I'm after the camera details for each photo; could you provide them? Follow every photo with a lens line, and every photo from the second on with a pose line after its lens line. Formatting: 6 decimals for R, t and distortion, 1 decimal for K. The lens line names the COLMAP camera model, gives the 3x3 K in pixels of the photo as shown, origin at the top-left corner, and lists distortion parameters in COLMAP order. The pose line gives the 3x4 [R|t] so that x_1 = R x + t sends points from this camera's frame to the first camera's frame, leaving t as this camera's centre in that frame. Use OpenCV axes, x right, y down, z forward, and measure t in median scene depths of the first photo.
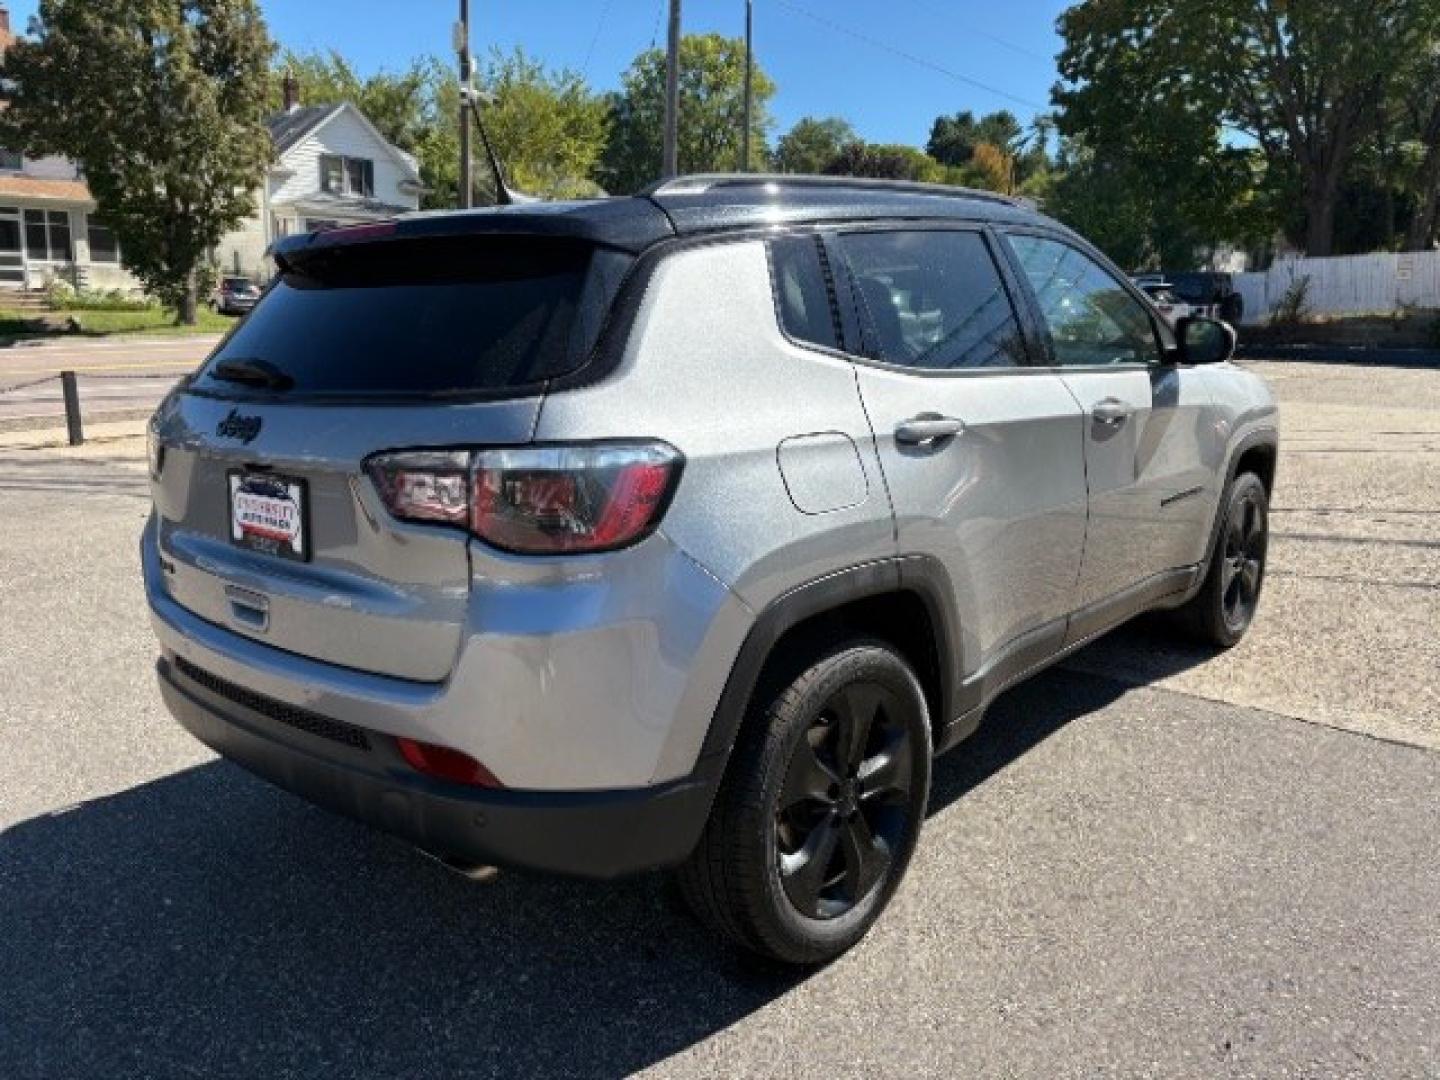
lens RADIAL K [[1111.6, 0, 723.4], [0, 1111.6, 537.0], [0, 0, 1]] dist [0.039991, -0.041375]
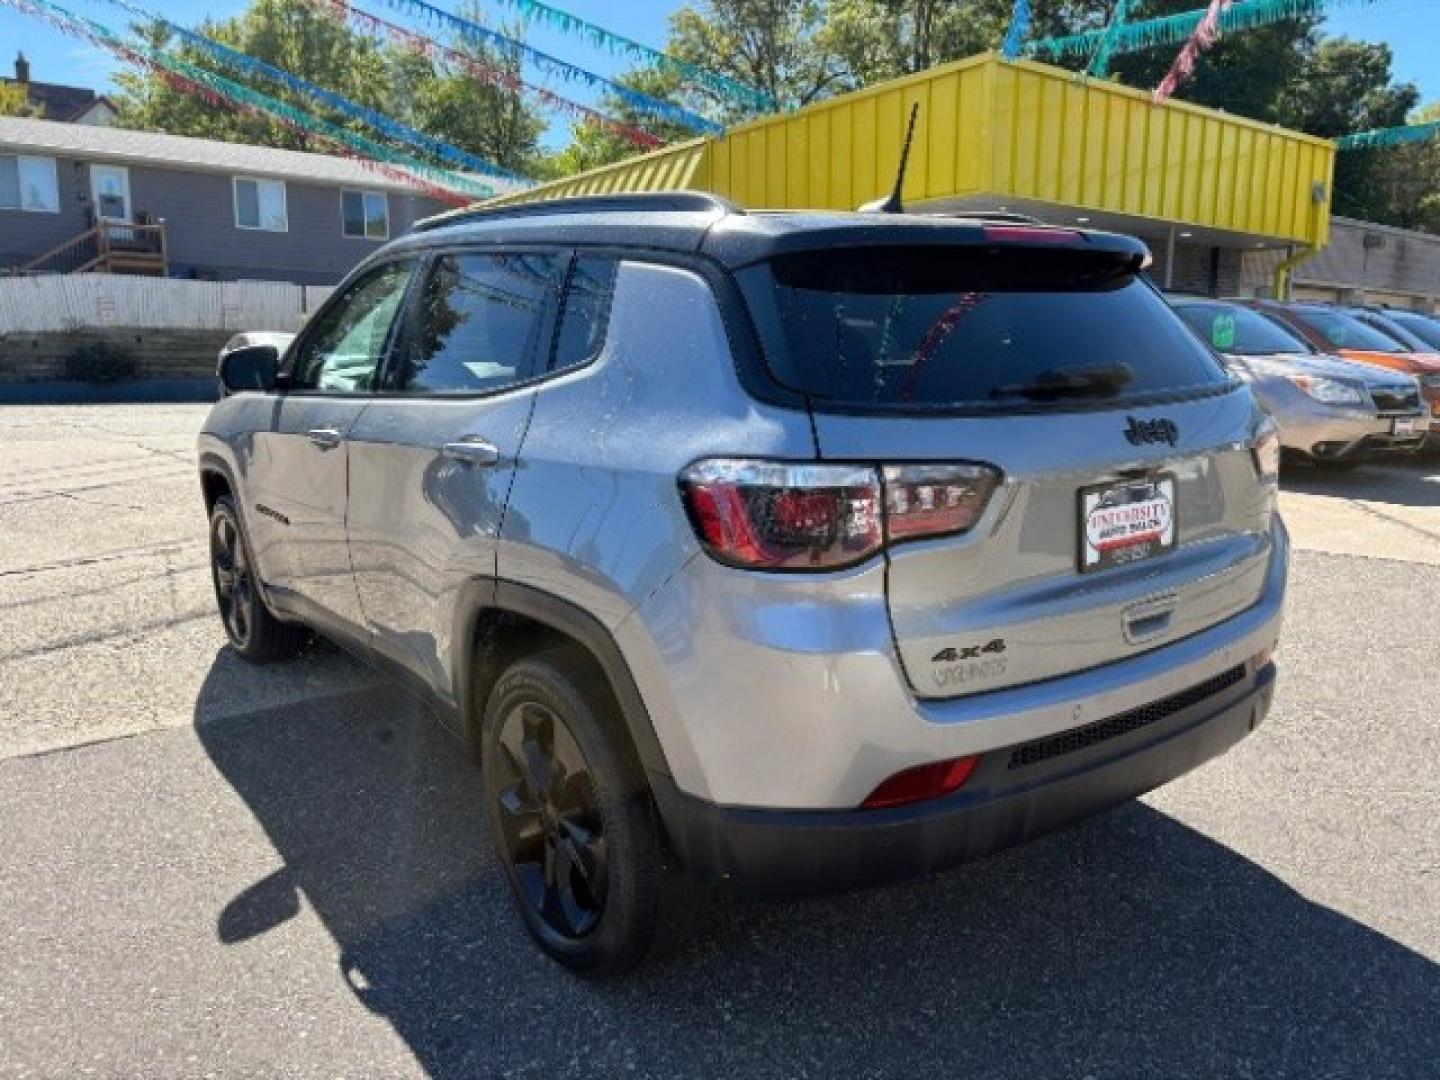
lens RADIAL K [[1102.3, 0, 720.0], [0, 1102.3, 540.0], [0, 0, 1]] dist [0.070724, -0.085899]
pose [[0.196082, -0.173304, 0.965152, -1.495213], [0.201270, 0.970415, 0.133358, -0.217587], [-0.959710, 0.168107, 0.225161, 1.191731]]
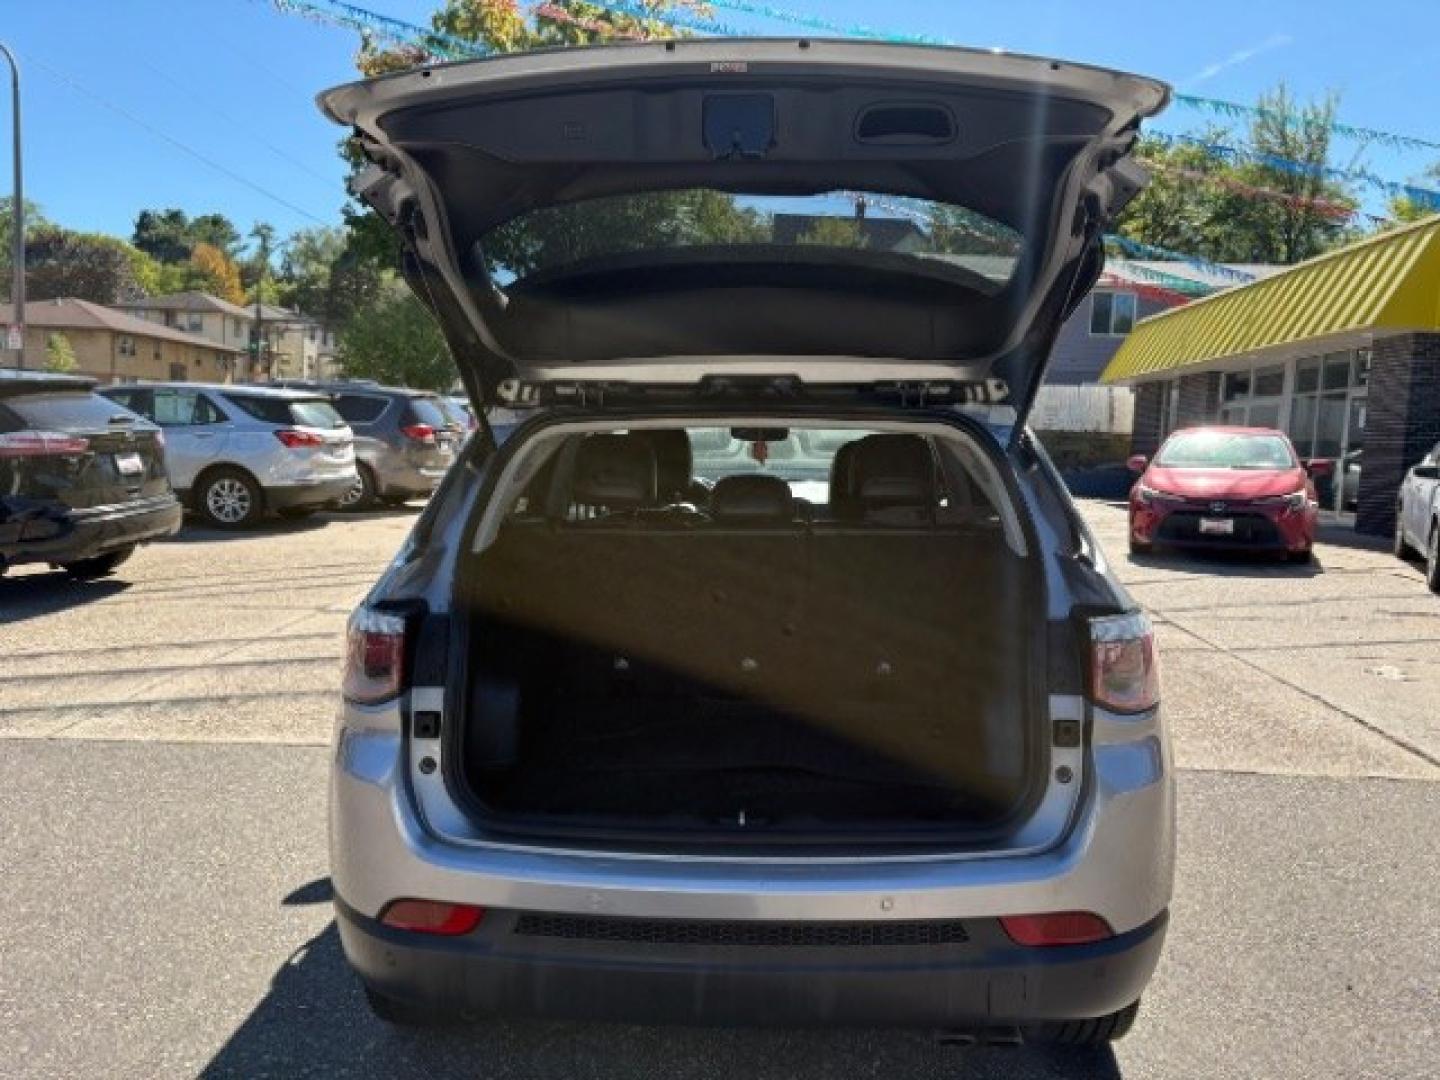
lens RADIAL K [[1111.6, 0, 723.4], [0, 1111.6, 537.0], [0, 0, 1]] dist [0.039991, -0.041375]
pose [[0.776494, -0.045798, 0.628458, -1.029790], [0.104467, 0.992910, -0.056718, -0.120846], [-0.621404, 0.109694, 0.775773, 0.320164]]
